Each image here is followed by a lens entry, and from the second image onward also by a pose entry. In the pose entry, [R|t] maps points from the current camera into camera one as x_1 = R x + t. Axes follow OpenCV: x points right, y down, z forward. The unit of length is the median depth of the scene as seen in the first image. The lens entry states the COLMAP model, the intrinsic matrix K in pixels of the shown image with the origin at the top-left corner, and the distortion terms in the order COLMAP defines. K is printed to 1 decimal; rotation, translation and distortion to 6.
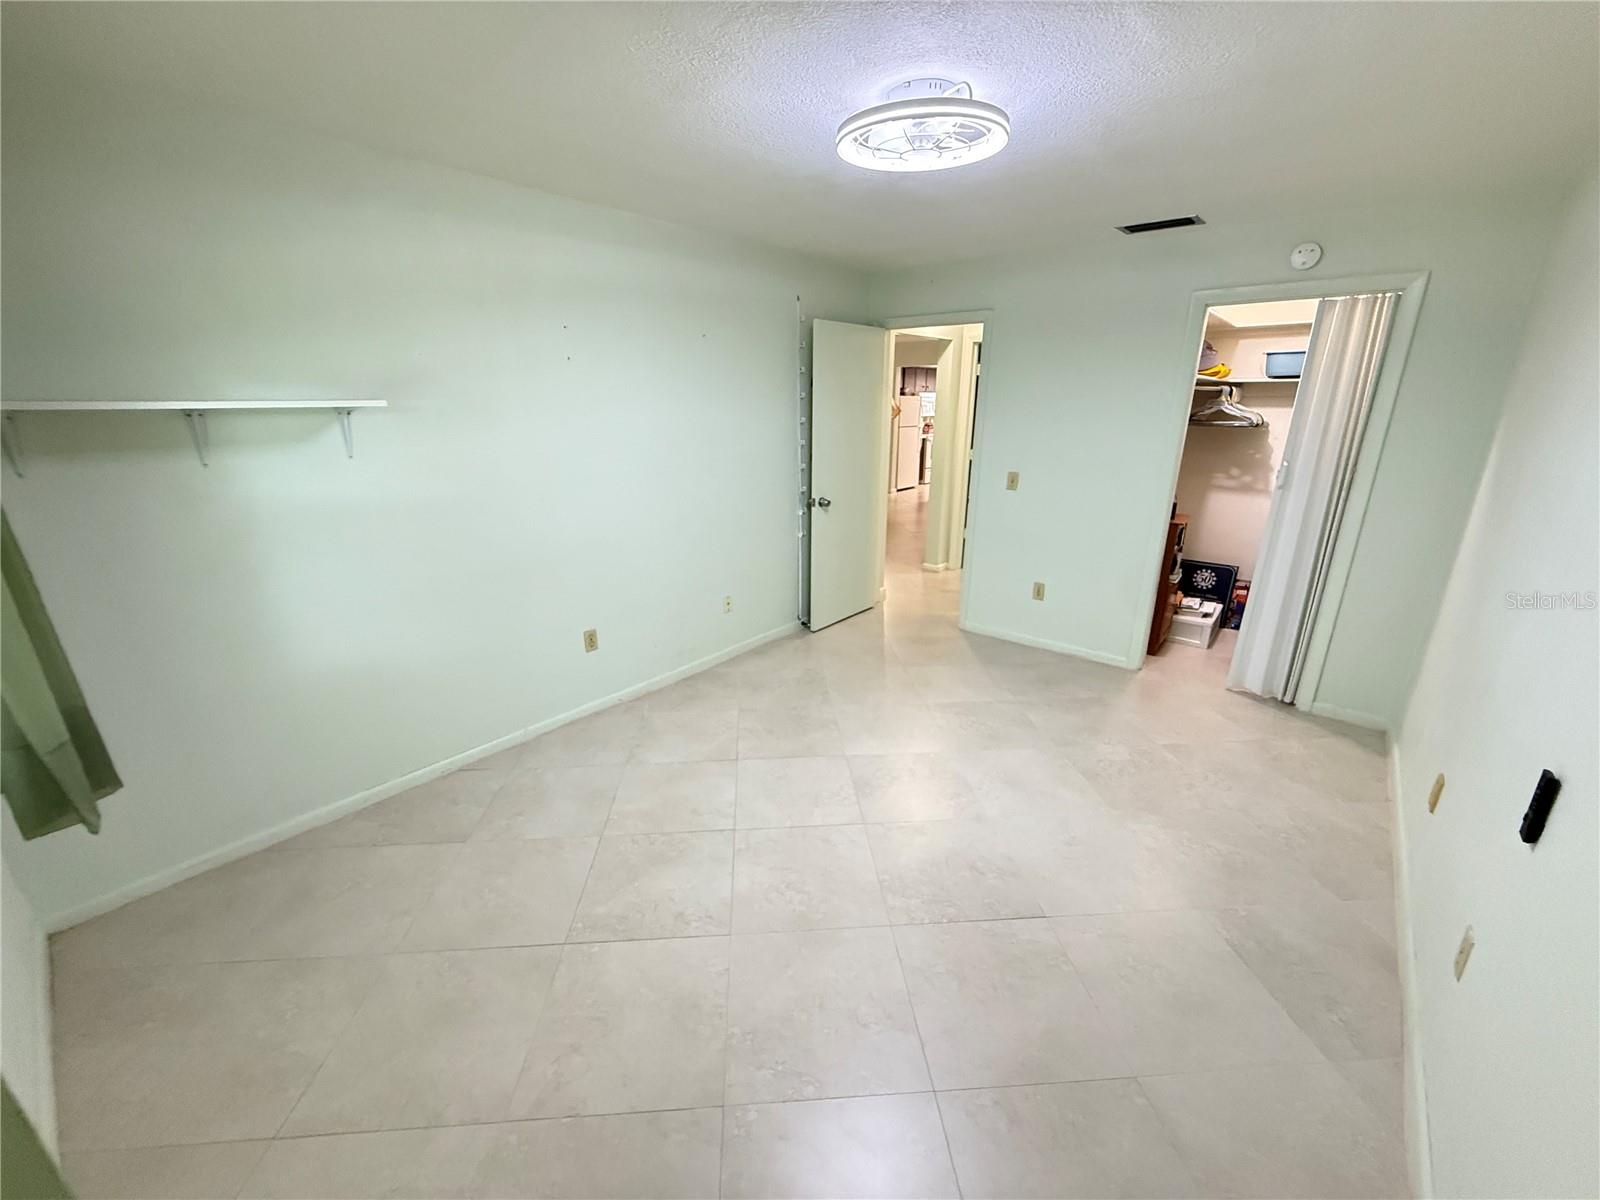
lens RADIAL K [[636.5, 0, 800.0], [0, 636.5, 600.0], [0, 0, 1]] dist [-0.000660, -0.000113]
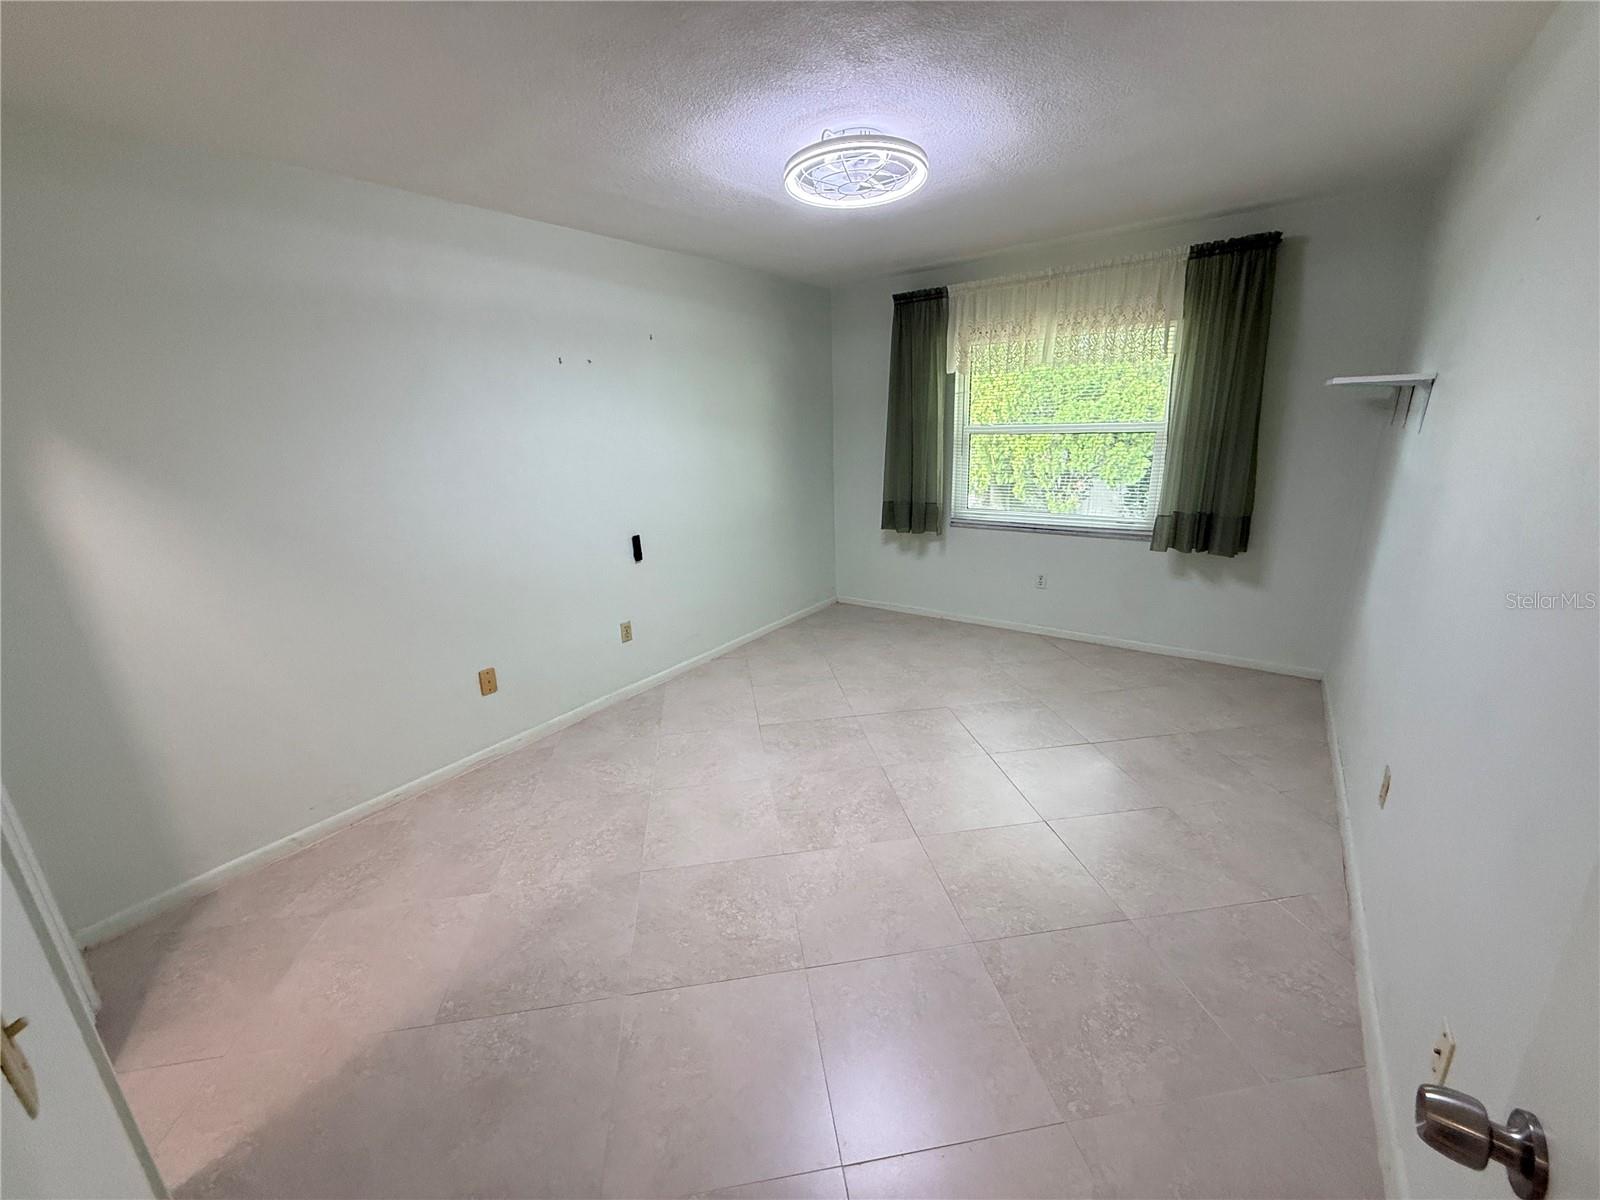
lens RADIAL K [[636.5, 0, 800.0], [0, 636.5, 600.0], [0, 0, 1]] dist [-0.000660, -0.000113]
pose [[-0.996721, 0.052948, -0.061195, 0.248802], [0.009365, 0.826615, 0.562690, -0.448686], [0.080377, 0.560272, -0.824400, 1.456992]]
